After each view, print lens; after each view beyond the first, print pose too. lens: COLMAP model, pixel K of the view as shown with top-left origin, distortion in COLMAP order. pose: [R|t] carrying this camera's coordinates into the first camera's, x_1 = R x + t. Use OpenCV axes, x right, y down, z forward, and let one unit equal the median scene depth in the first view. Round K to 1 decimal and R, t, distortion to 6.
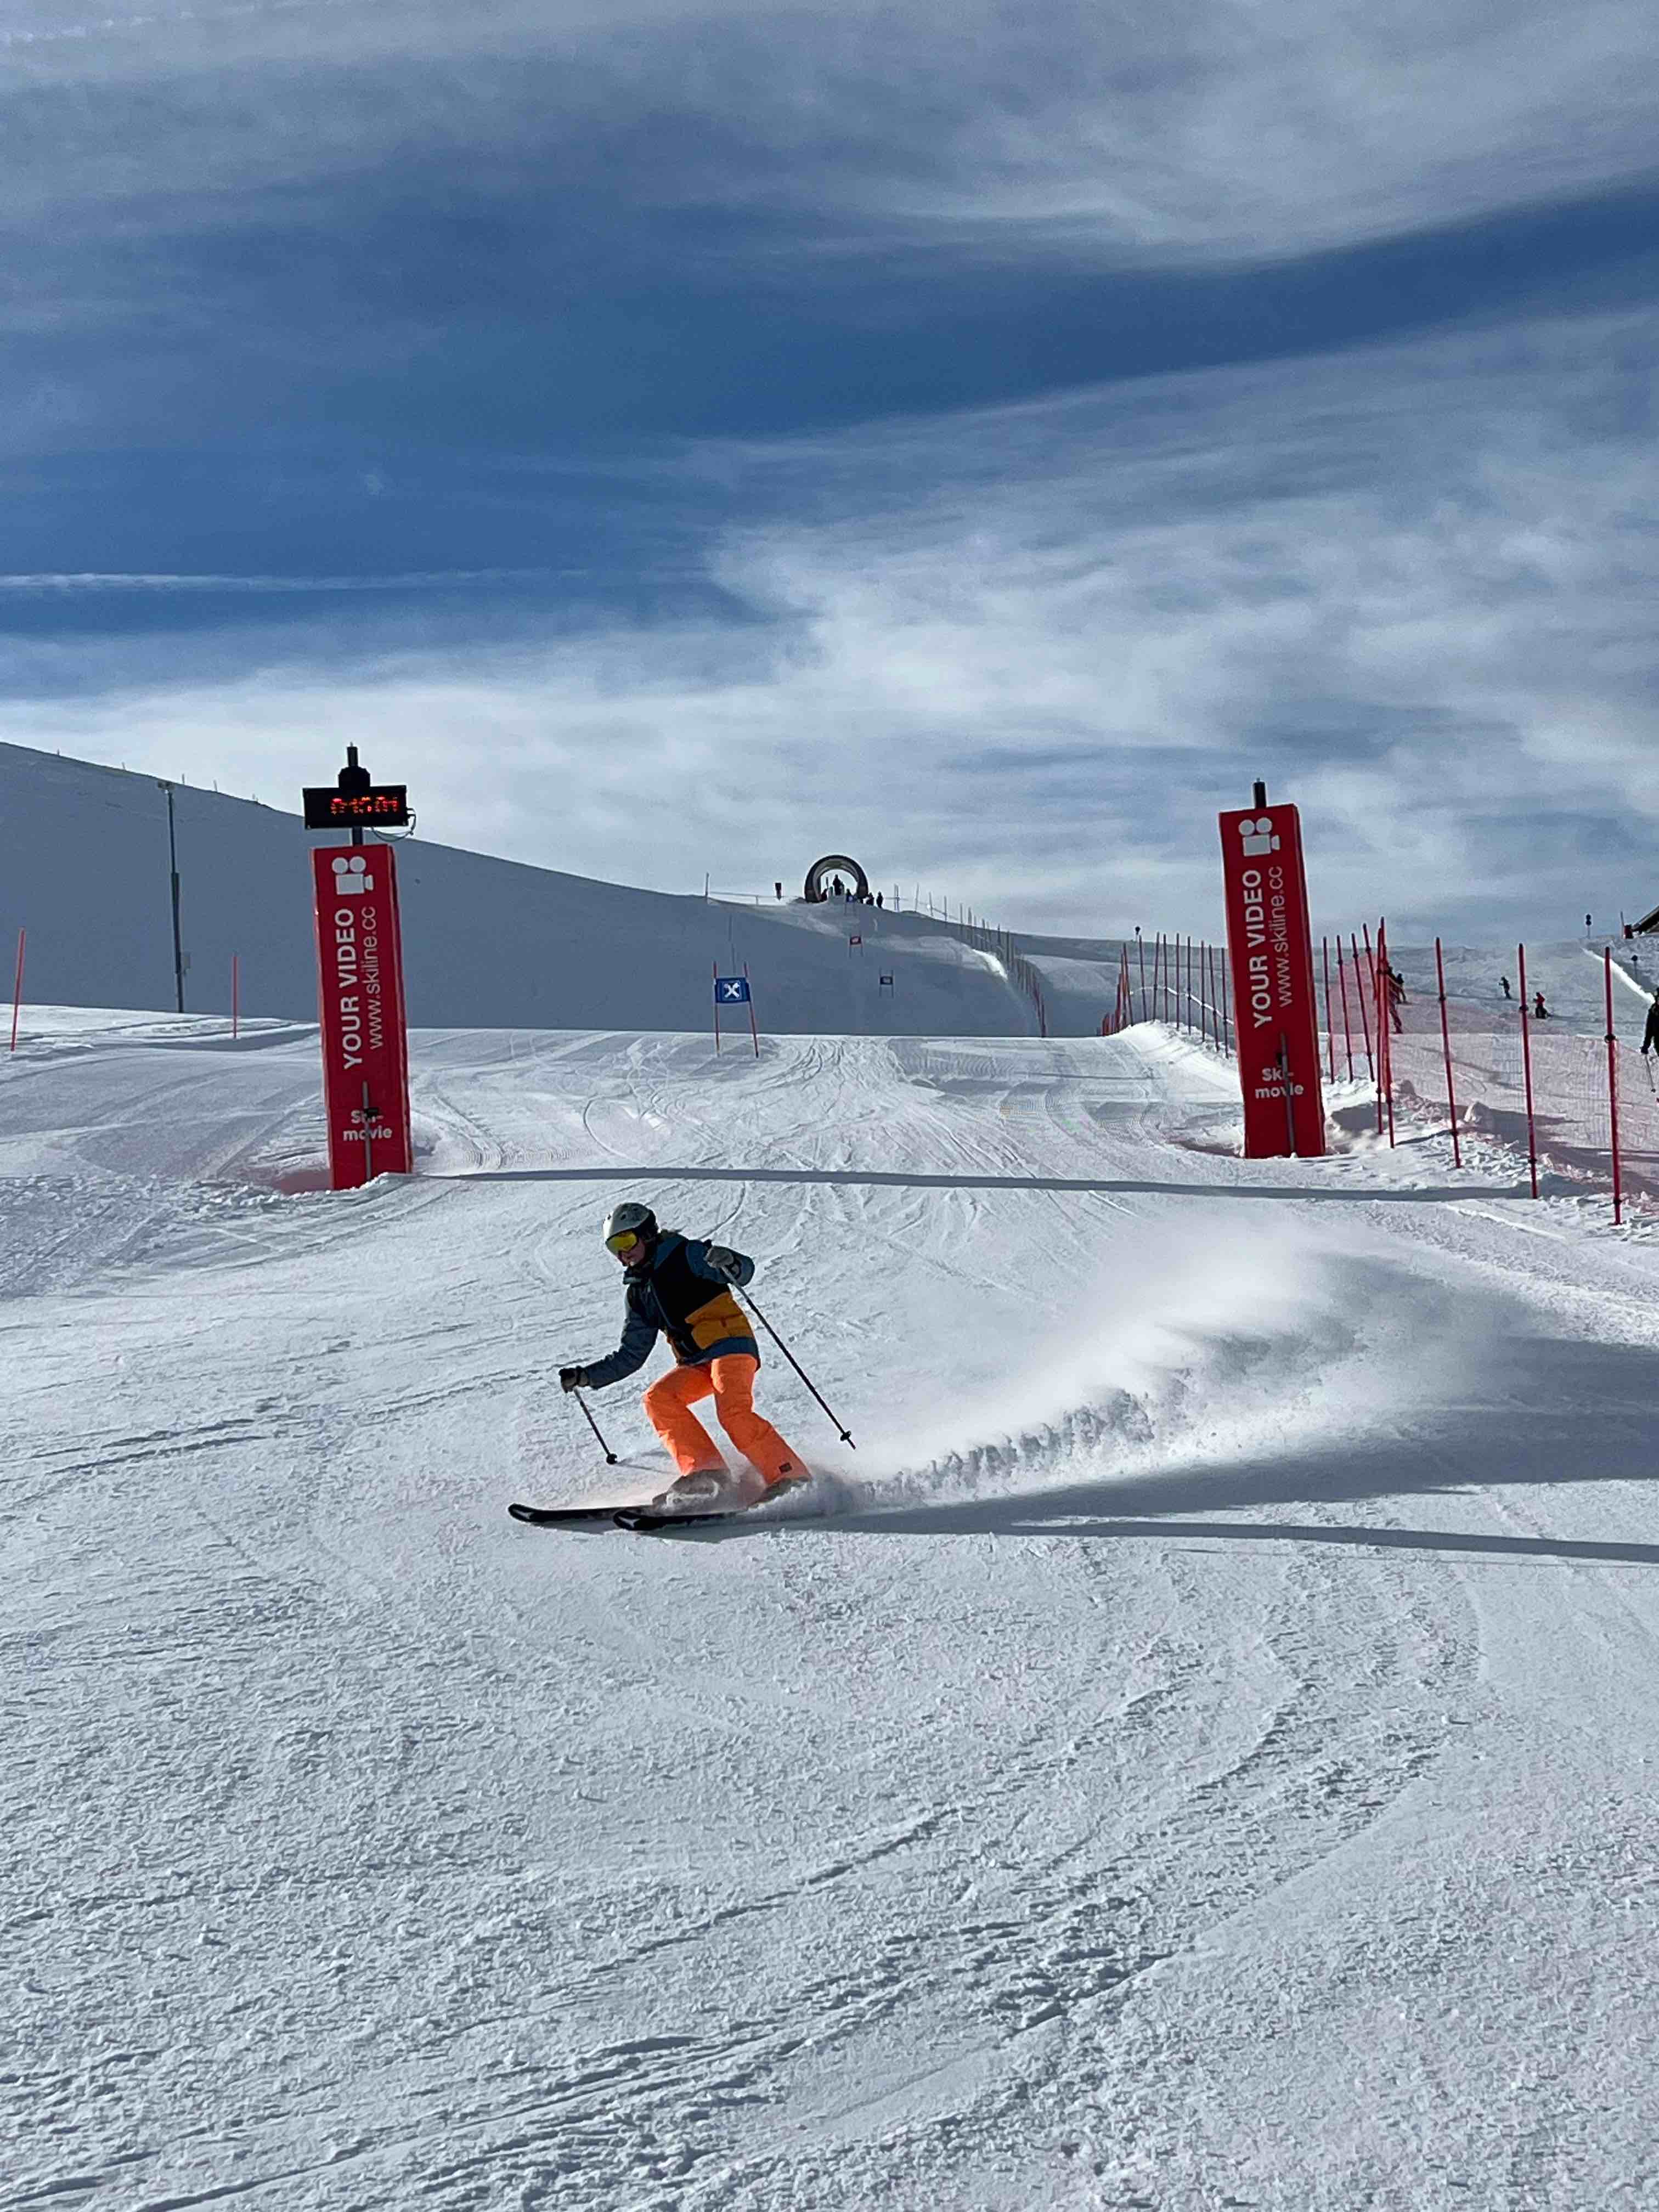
lens RADIAL K [[3358.9, 0, 854.0], [0, 3358.9, 1138.1], [0, 0, 1]] dist [0.203668, -0.659743]
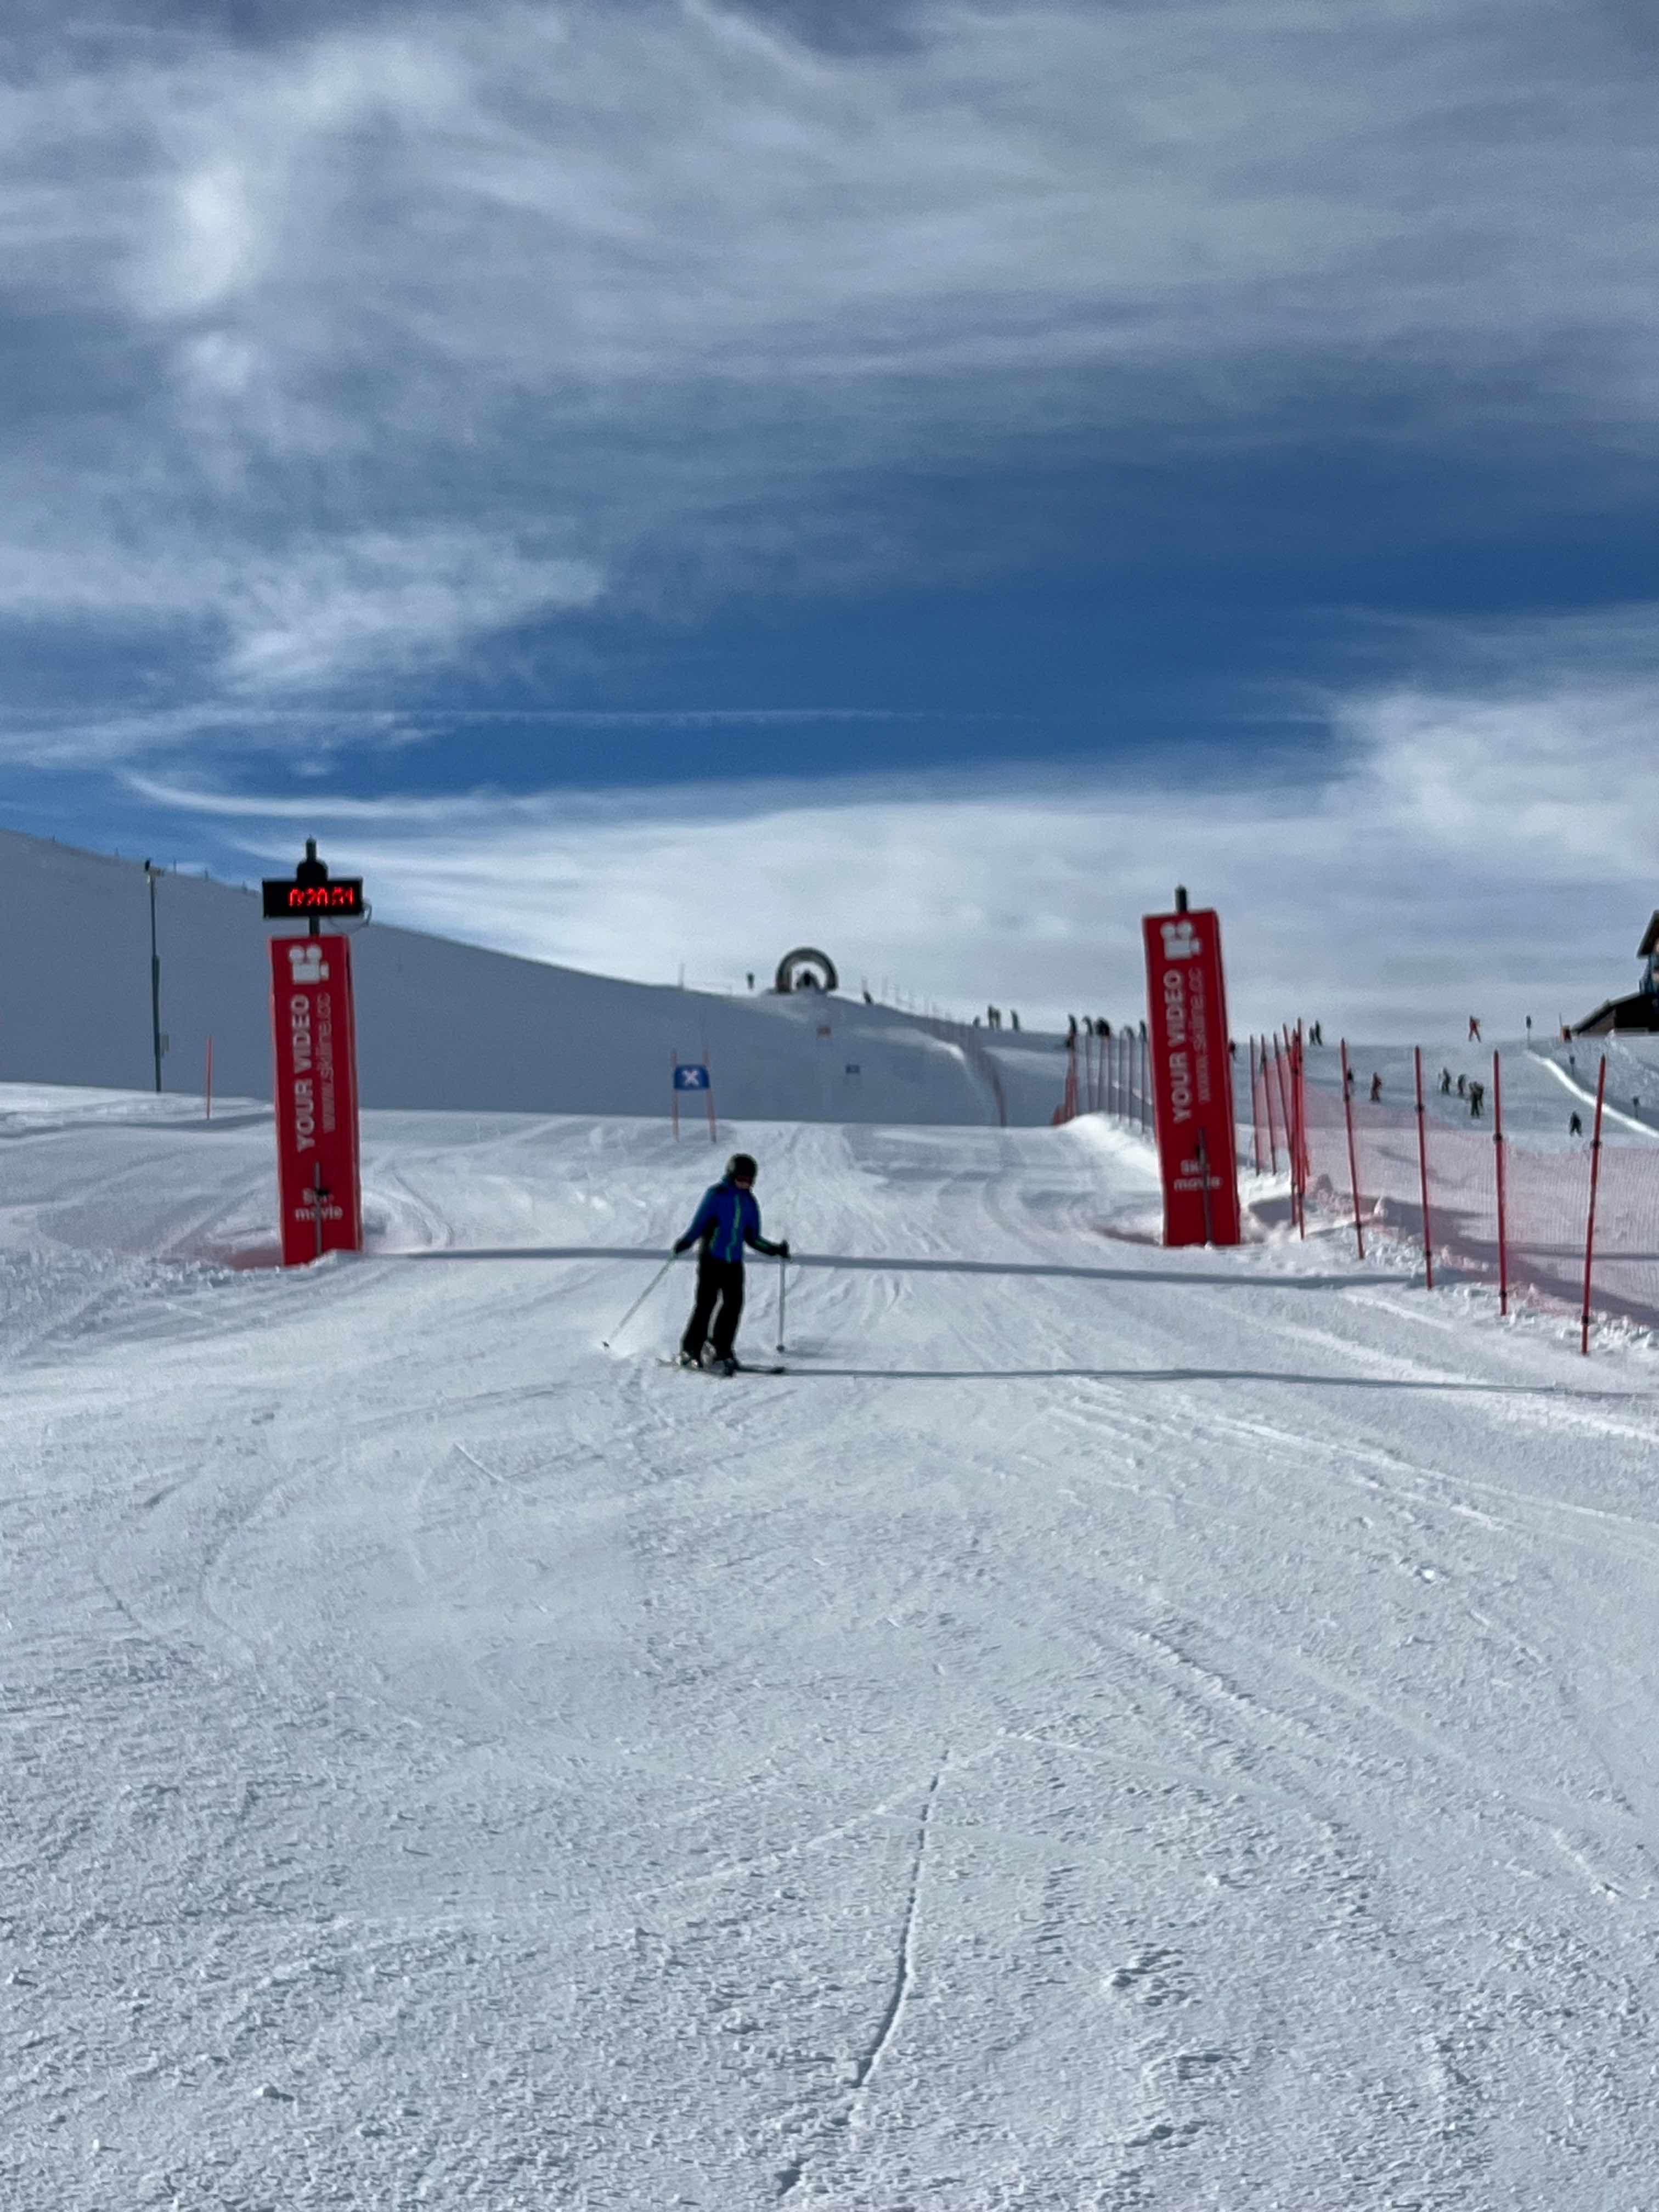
lens RADIAL K [[3249.3, 0, 881.3], [0, 3249.3, 1144.2], [0, 0, 1]] dist [0.208474, -0.644796]
pose [[0.999765, 0.013287, 0.017107, 0.038039], [-0.012876, 0.999630, -0.023970, -0.002020], [-0.017419, 0.023744, 0.999566, -0.024234]]
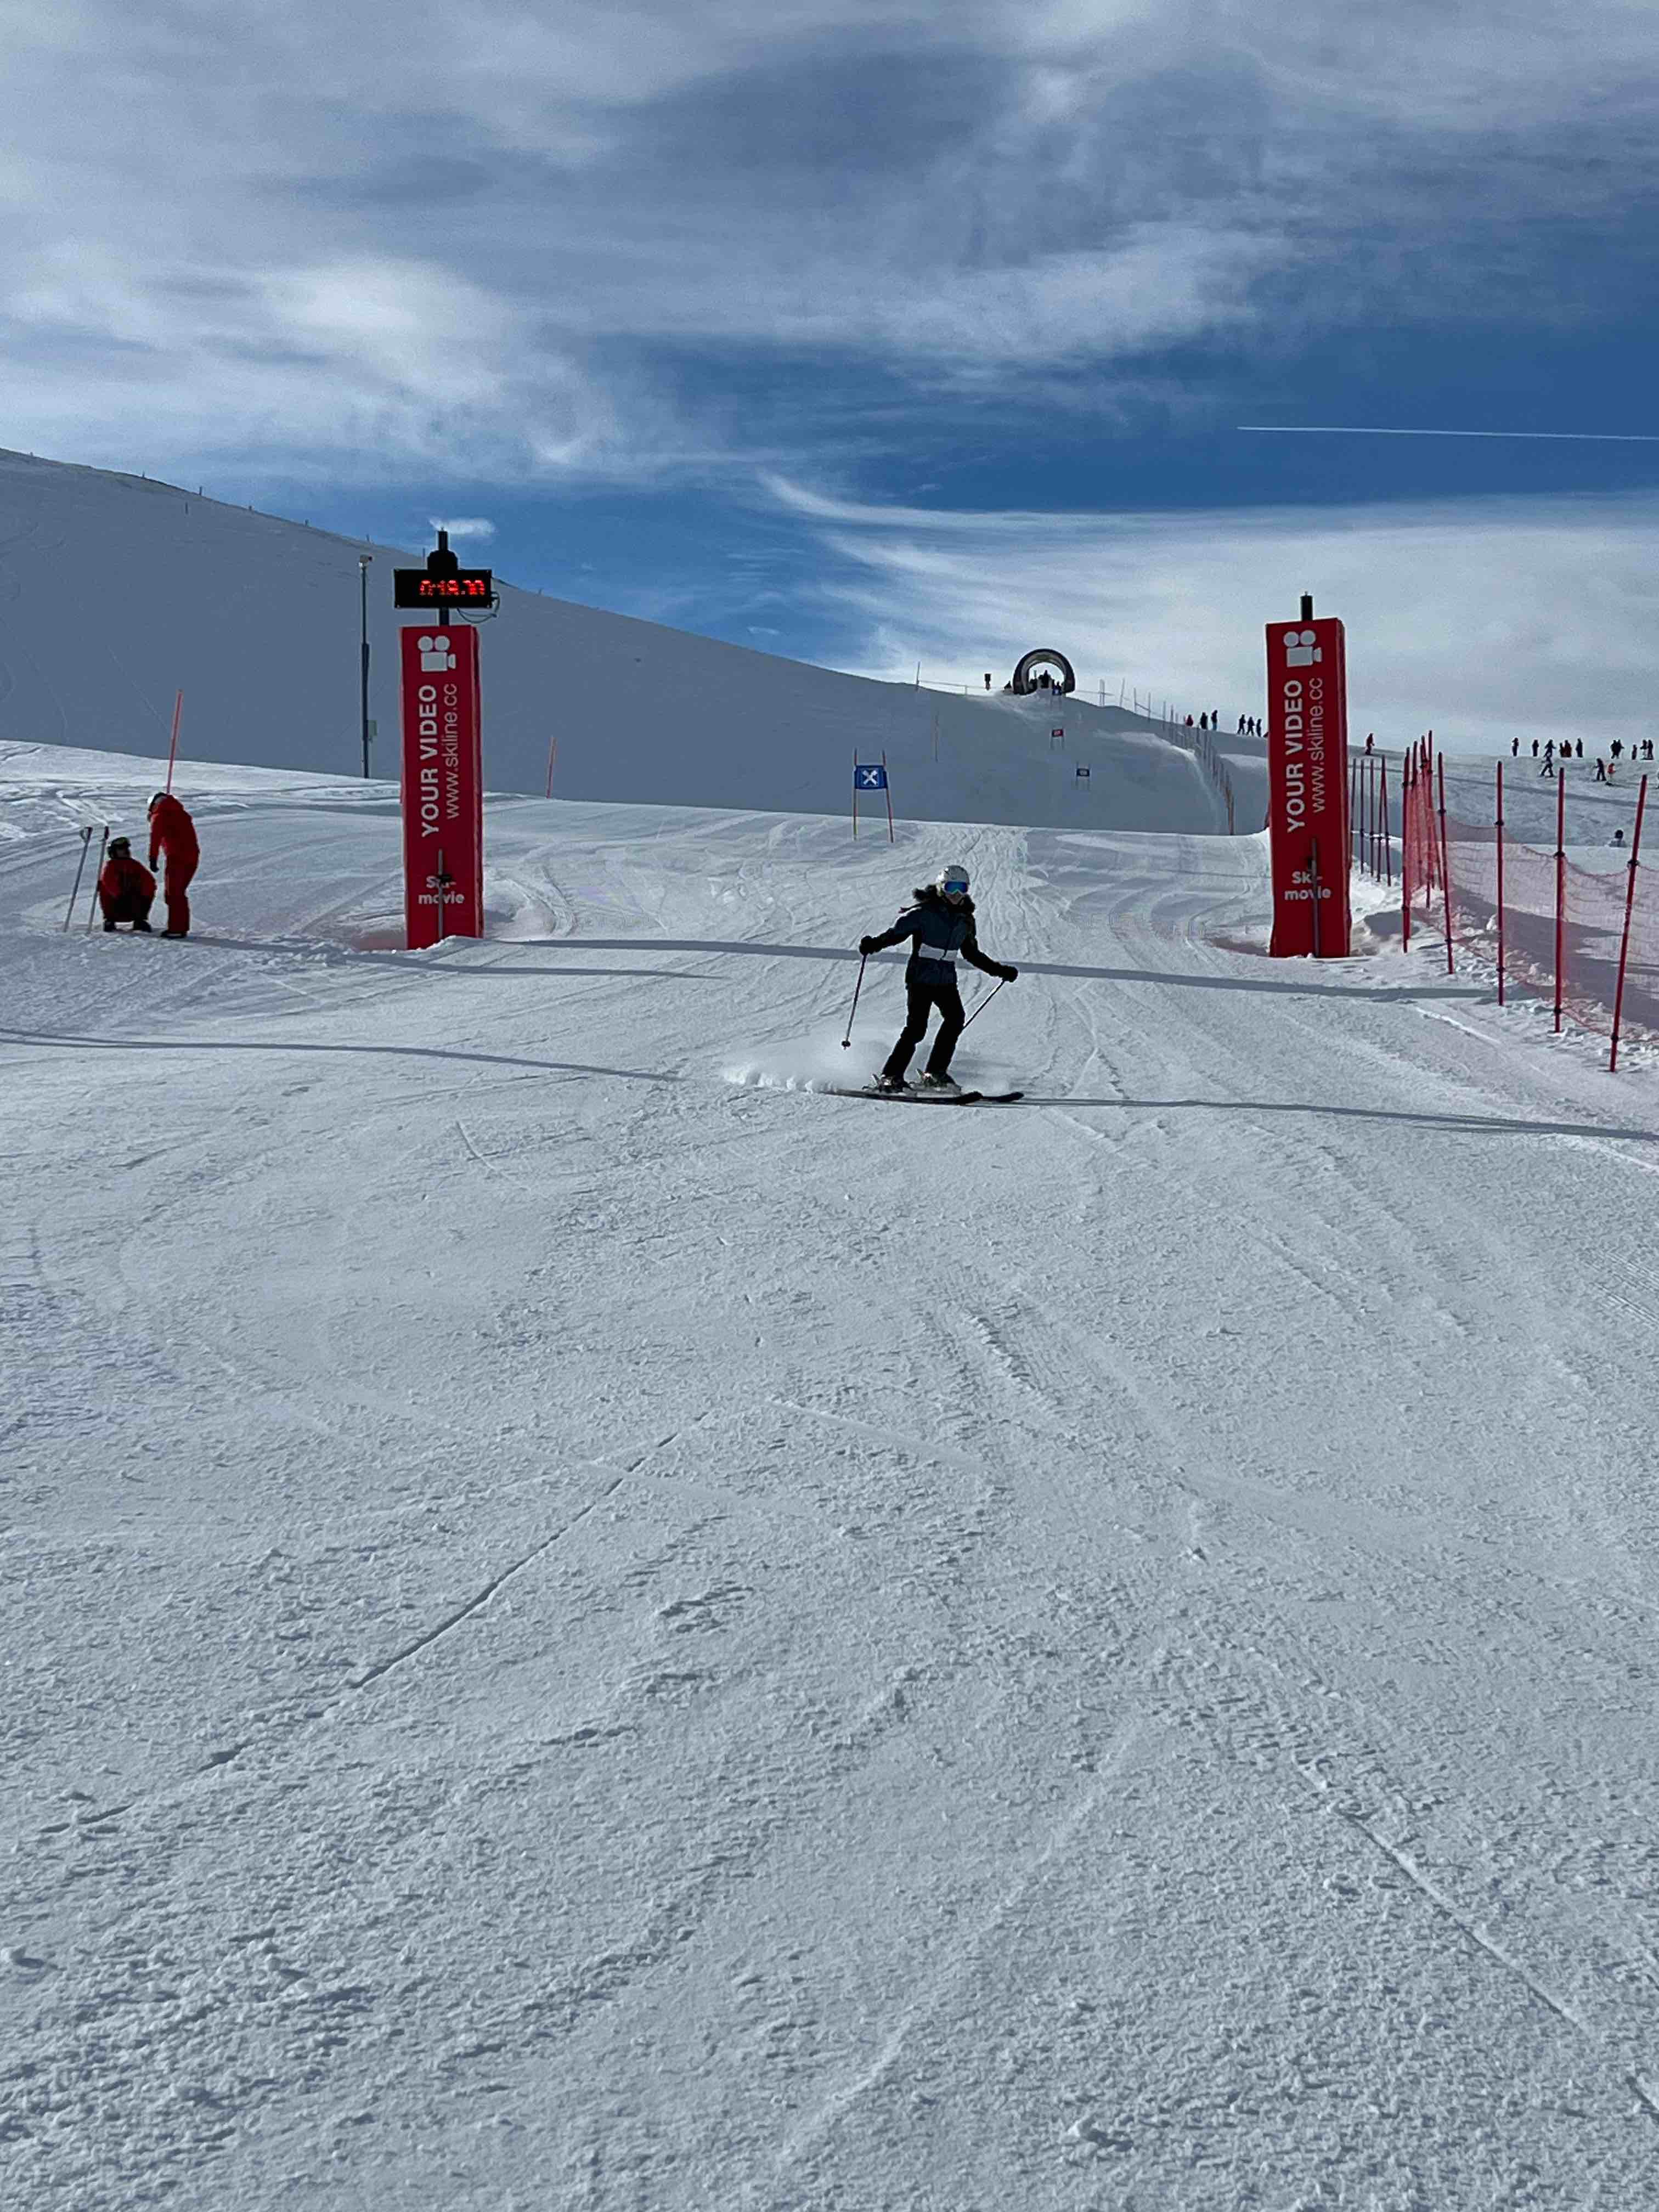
lens RADIAL K [[3232.5, 0, 878.4], [0, 3232.5, 1113.1], [0, 0, 1]] dist [0.200486, -0.603075]
pose [[0.997359, 0.045190, -0.056861, 0.187309], [-0.041743, 0.997301, 0.060400, -0.004737], [0.059437, -0.057867, 0.996553, -0.065703]]
